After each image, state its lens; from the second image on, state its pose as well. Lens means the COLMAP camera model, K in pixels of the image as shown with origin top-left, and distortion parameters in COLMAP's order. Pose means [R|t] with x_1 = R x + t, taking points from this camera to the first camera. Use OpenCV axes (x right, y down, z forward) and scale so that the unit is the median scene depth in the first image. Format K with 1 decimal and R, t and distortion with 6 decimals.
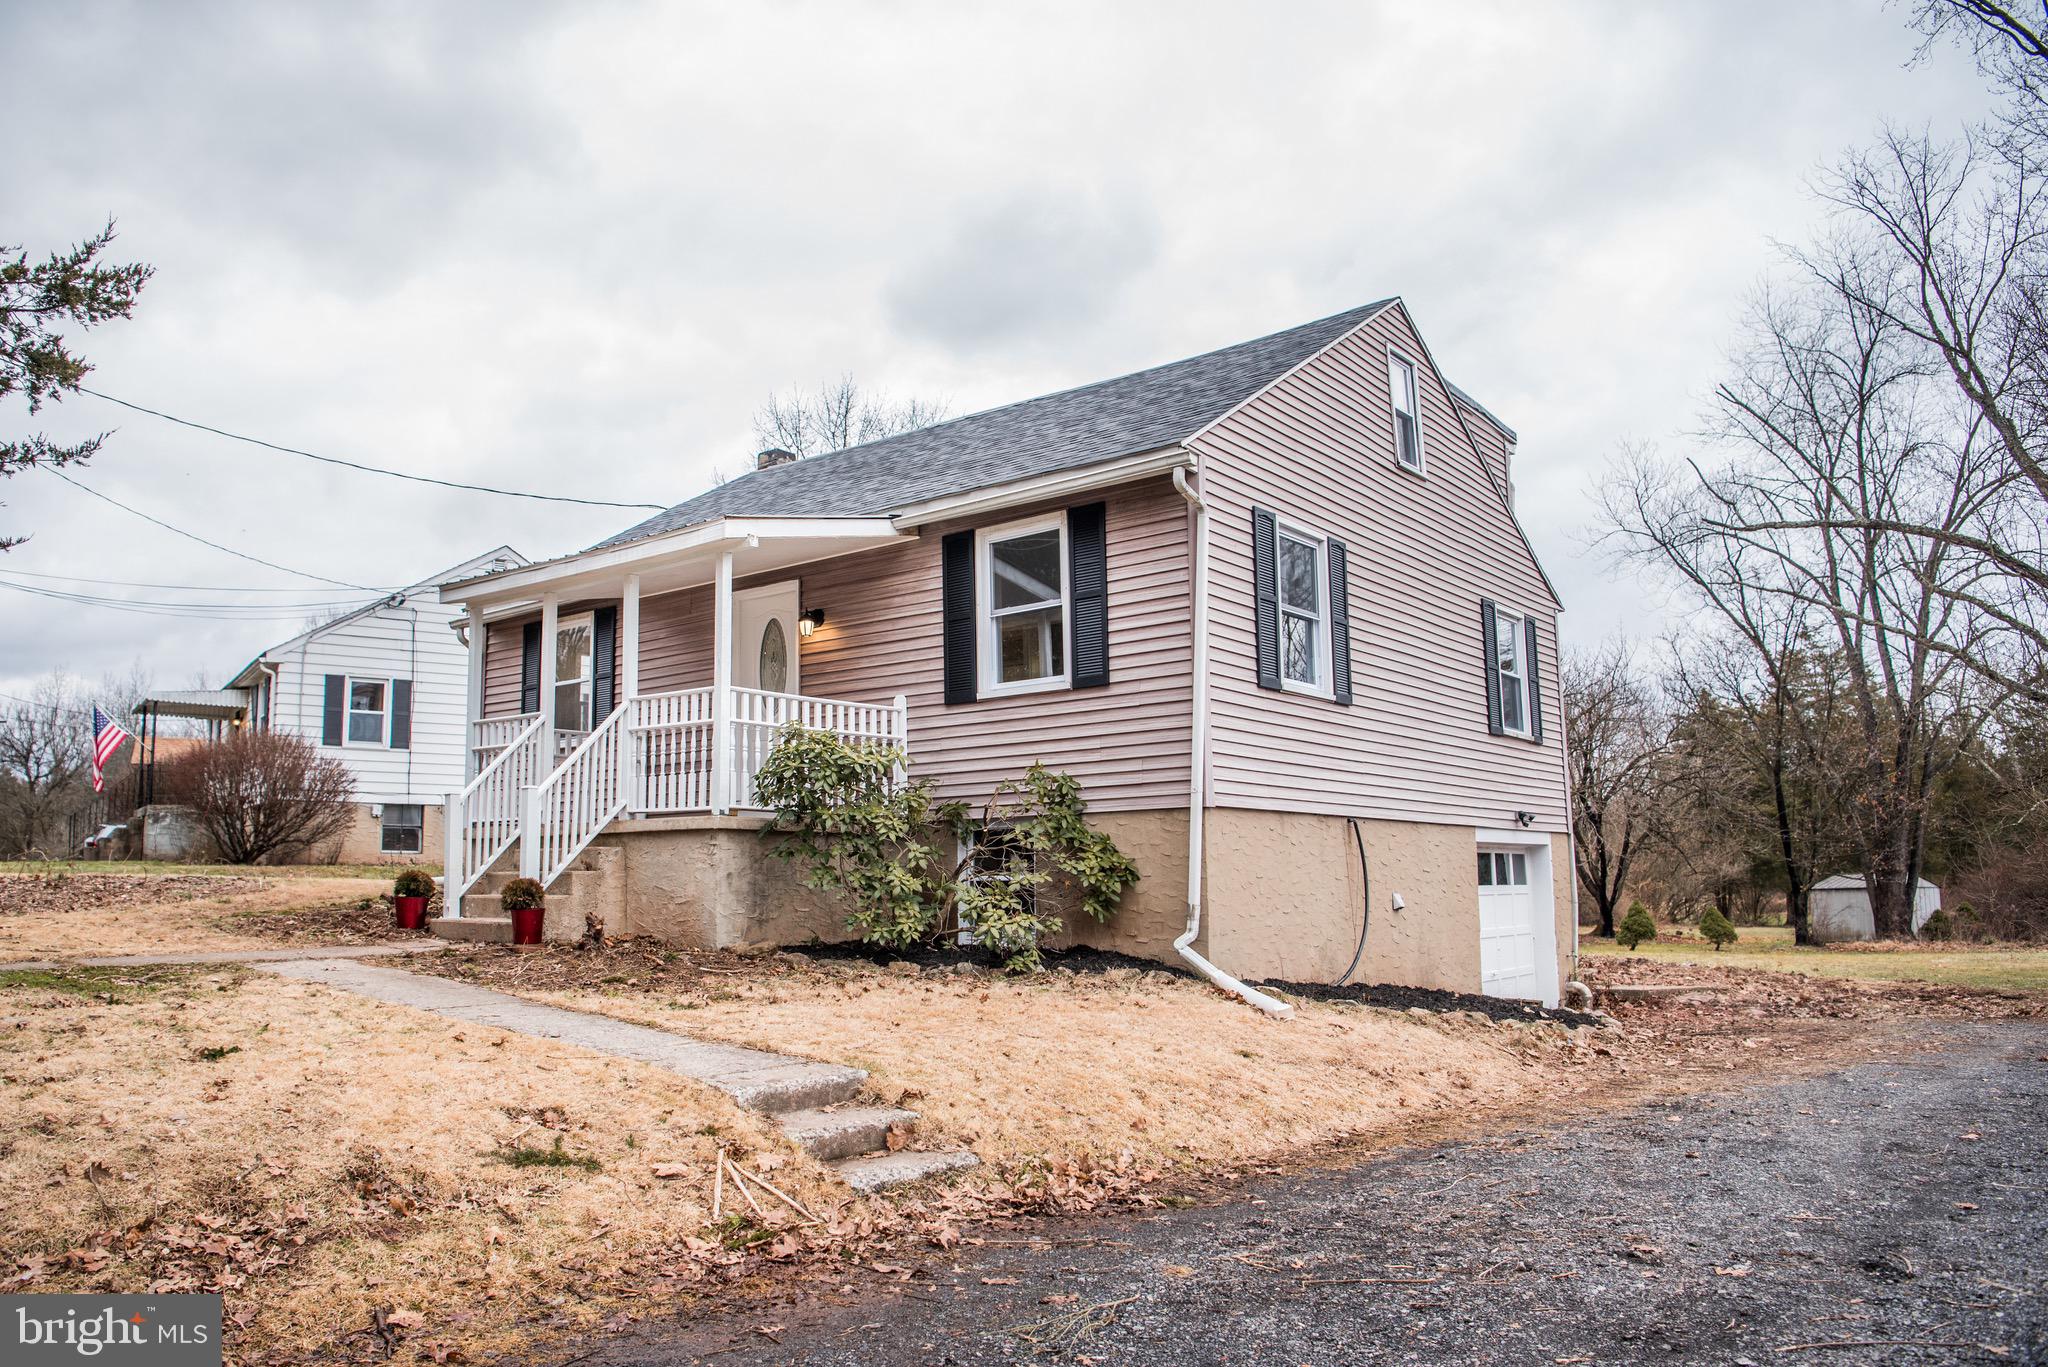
lens RADIAL K [[1435.9, 0, 1002.8], [0, 1435.9, 687.5], [0, 0, 1]] dist [-0.067548, 0.007270]
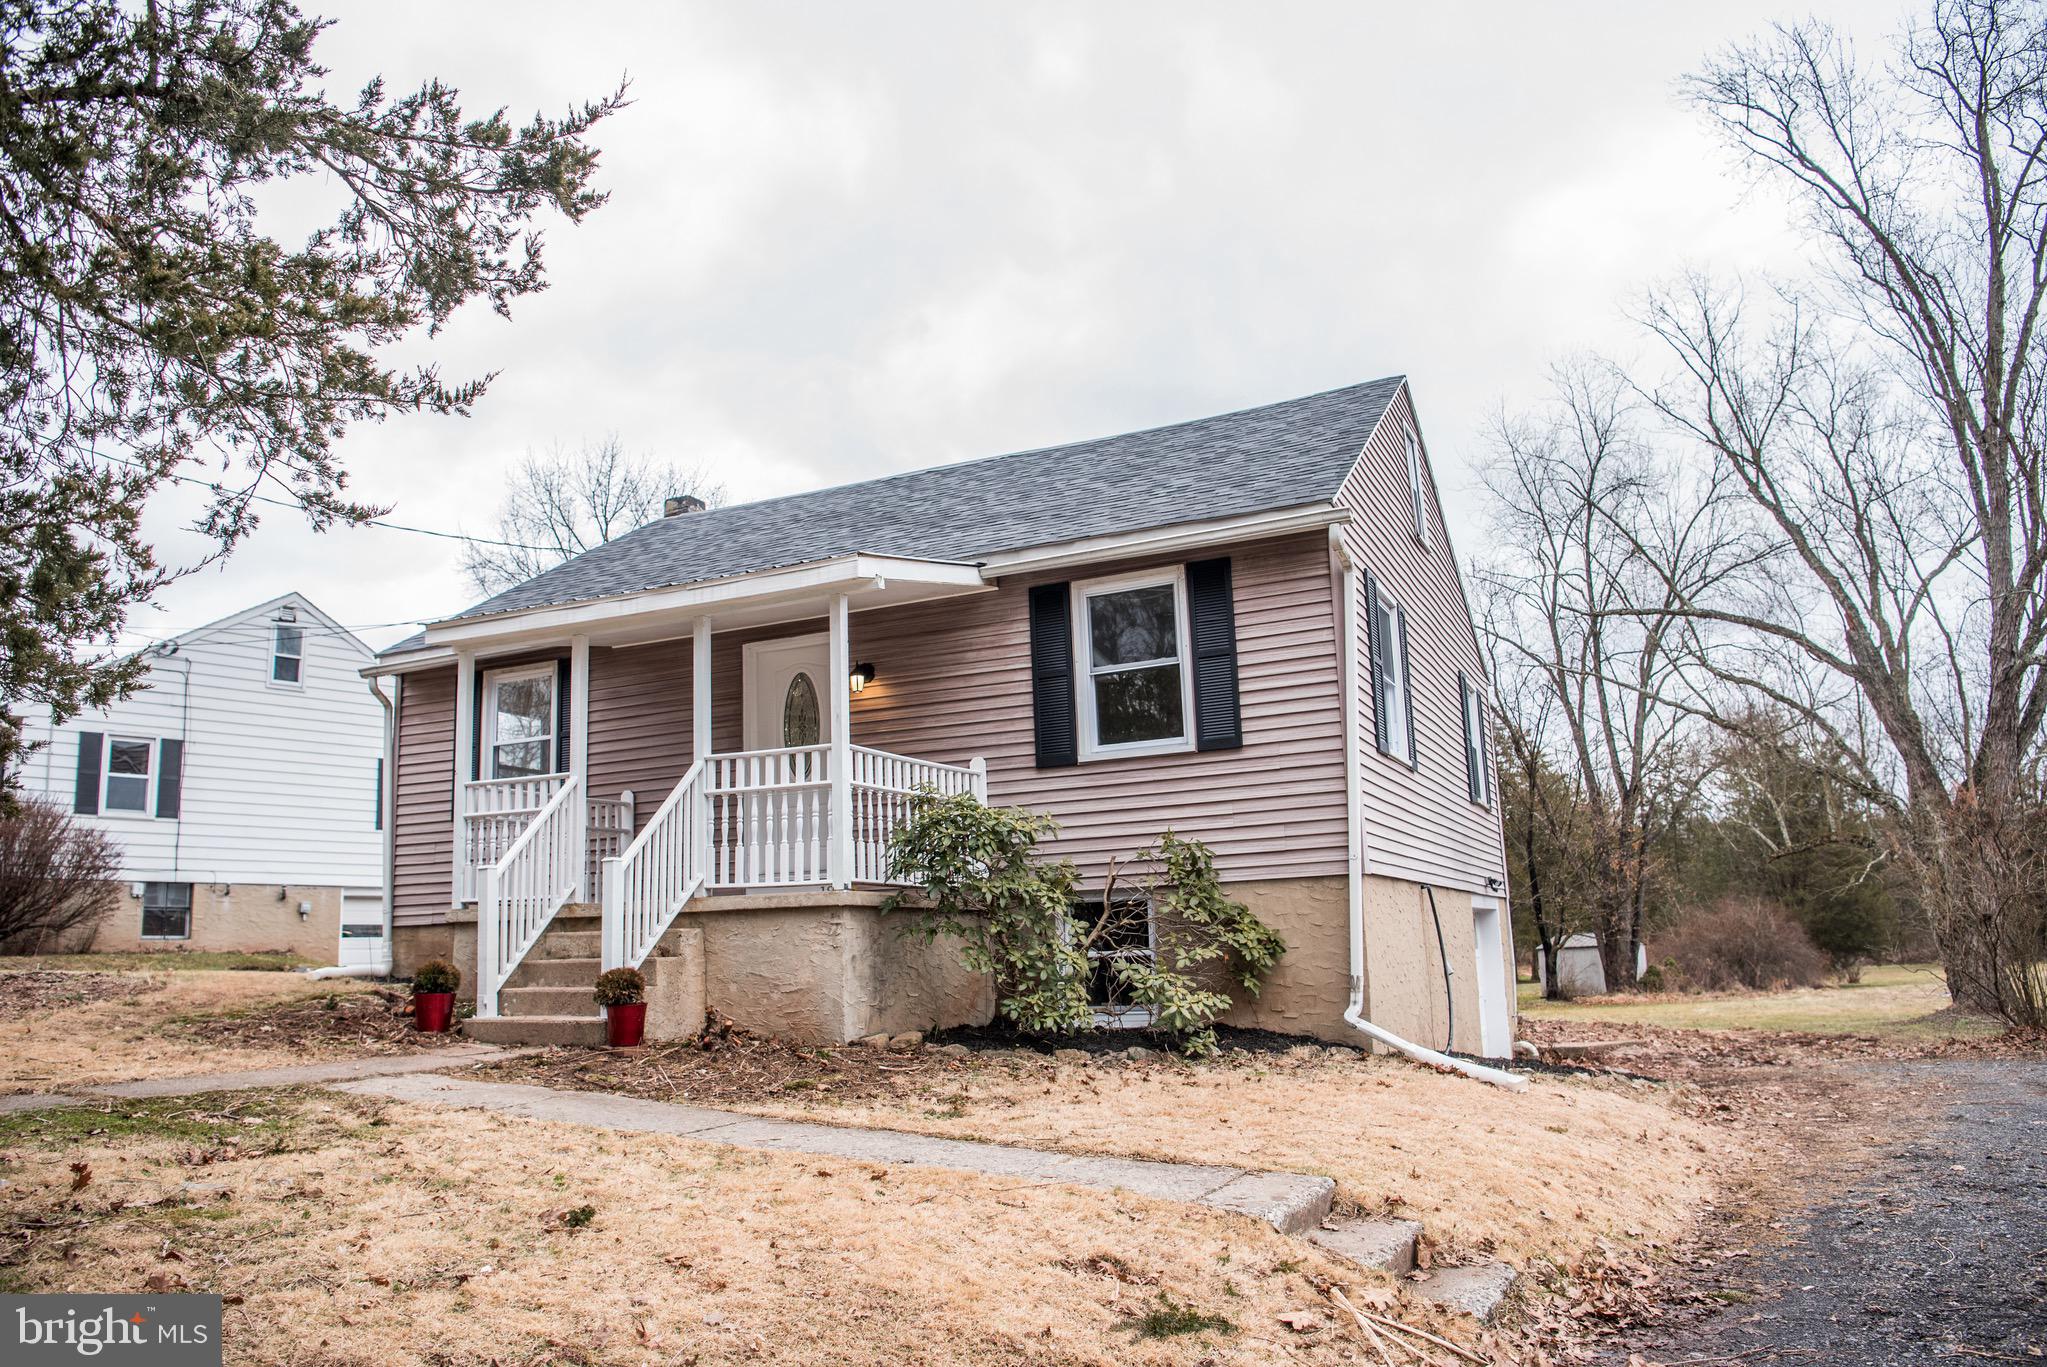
lens RADIAL K [[1409.8, 0, 1024.5], [0, 1409.8, 692.1], [0, 0, 1]] dist [-0.065082, 0.004538]
pose [[0.970548, 0.020761, 0.240011, -0.276736], [-0.008731, 0.998656, -0.051079, 0.009843], [-0.240749, 0.047479, 0.969425, 0.116464]]
